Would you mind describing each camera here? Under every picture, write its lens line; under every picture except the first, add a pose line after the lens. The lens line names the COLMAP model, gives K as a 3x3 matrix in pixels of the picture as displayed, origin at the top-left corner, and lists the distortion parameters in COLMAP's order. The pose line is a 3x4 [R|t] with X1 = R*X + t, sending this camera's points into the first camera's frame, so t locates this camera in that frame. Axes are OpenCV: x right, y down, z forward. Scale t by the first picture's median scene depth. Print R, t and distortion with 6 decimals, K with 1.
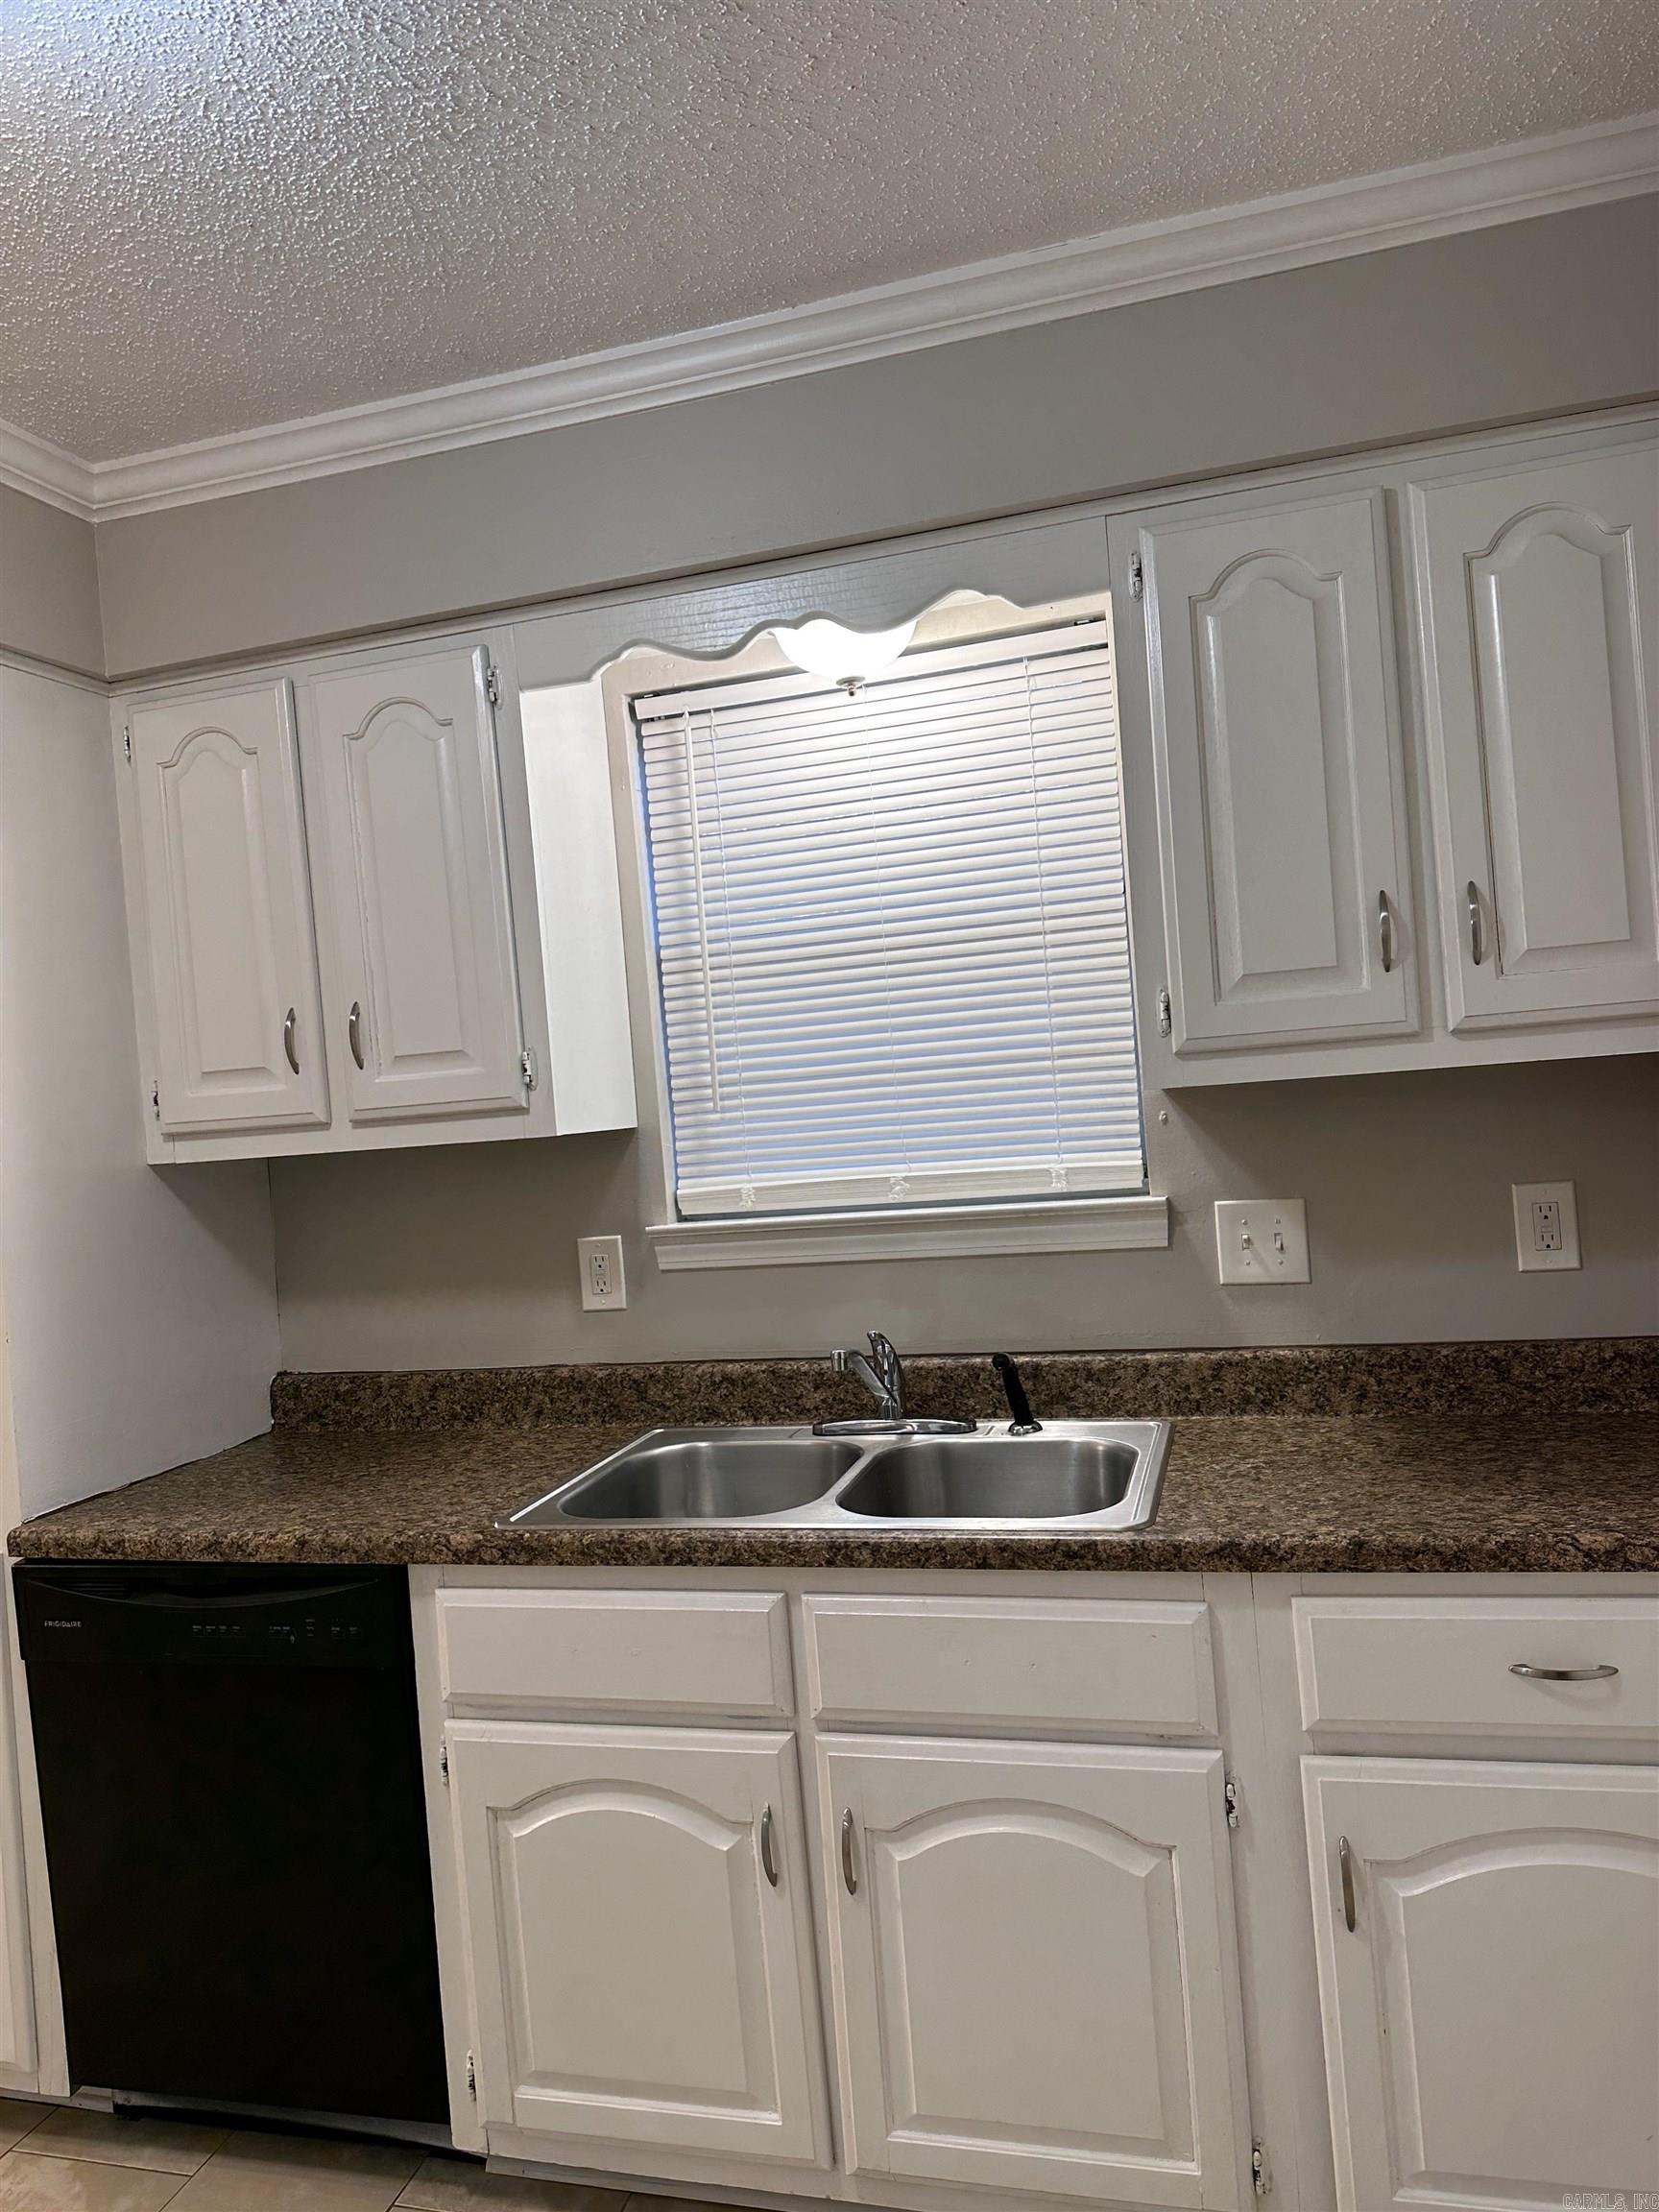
lens RADIAL K [[1559.4, 0, 842.0], [0, 1559.4, 1087.5], [0, 0, 1]] dist [0.061337, -0.070865]
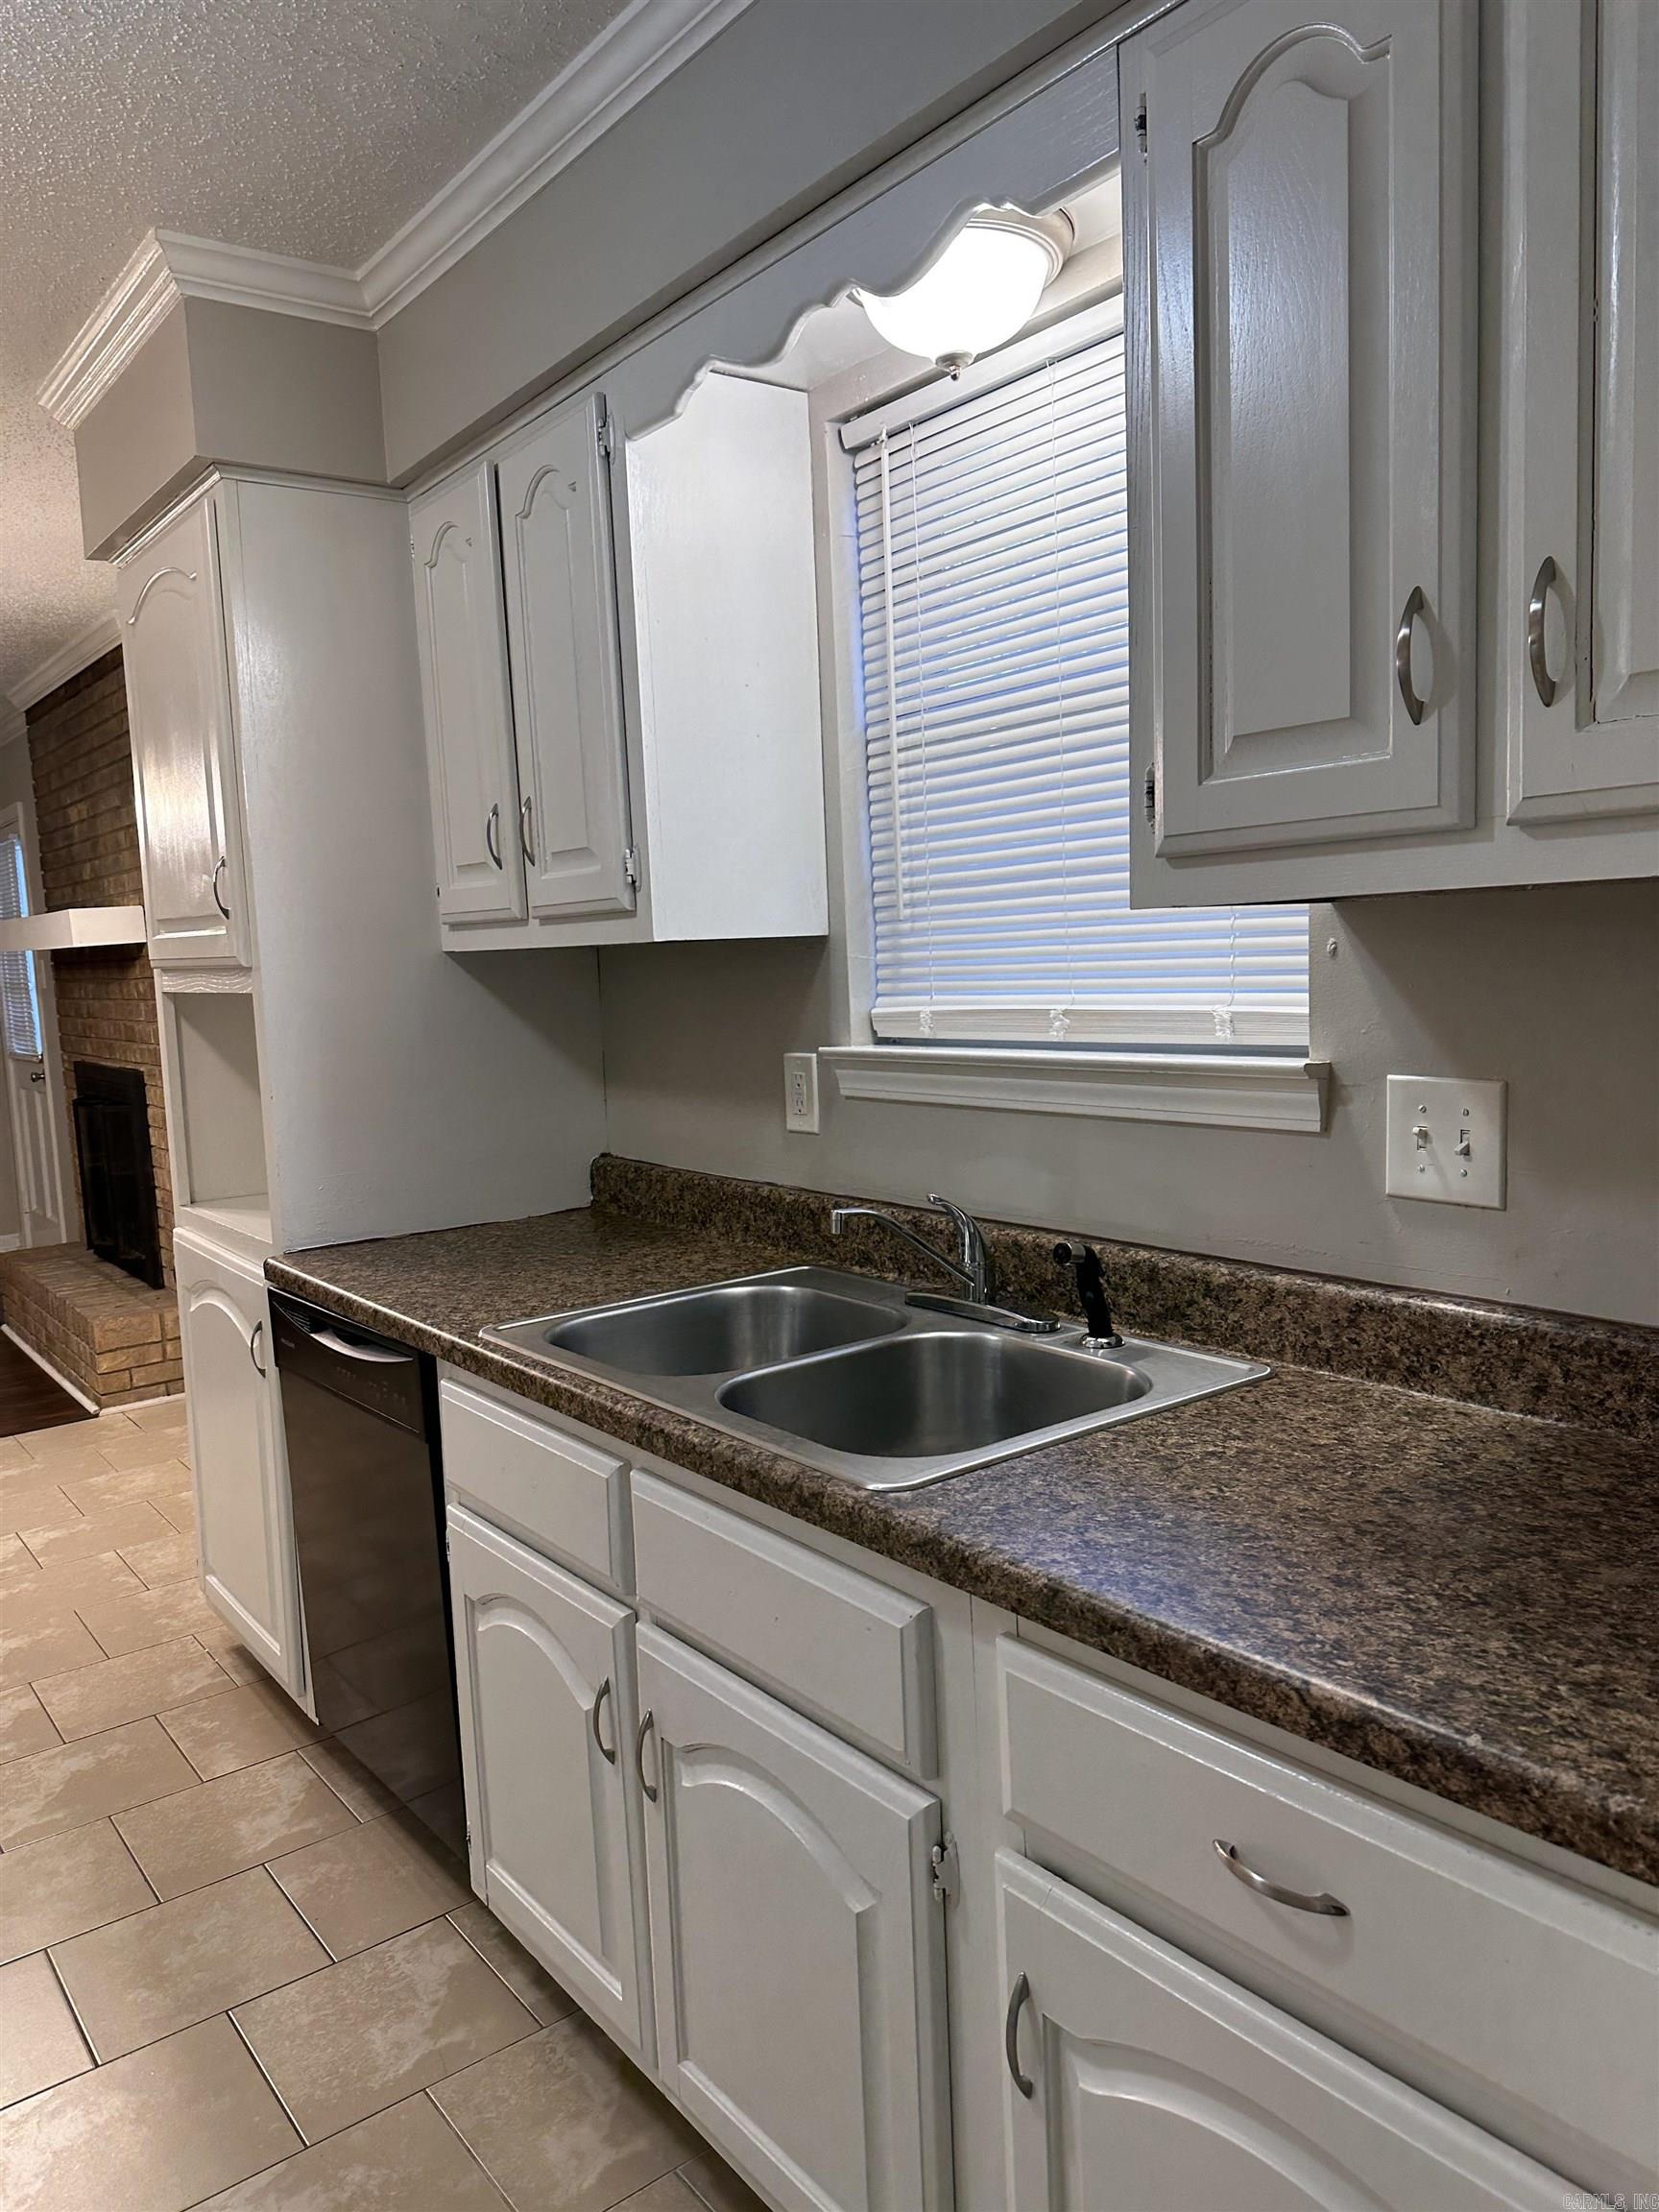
lens RADIAL K [[1559.4, 0, 747.1], [0, 1559.4, 1106.3], [0, 0, 1]] dist [0.061337, -0.070865]
pose [[0.800025, 0.103522, -0.590969, 0.425287], [-0.019009, 0.988881, 0.147492, -0.009831], [0.599666, -0.106764, 0.793096, 0.286788]]
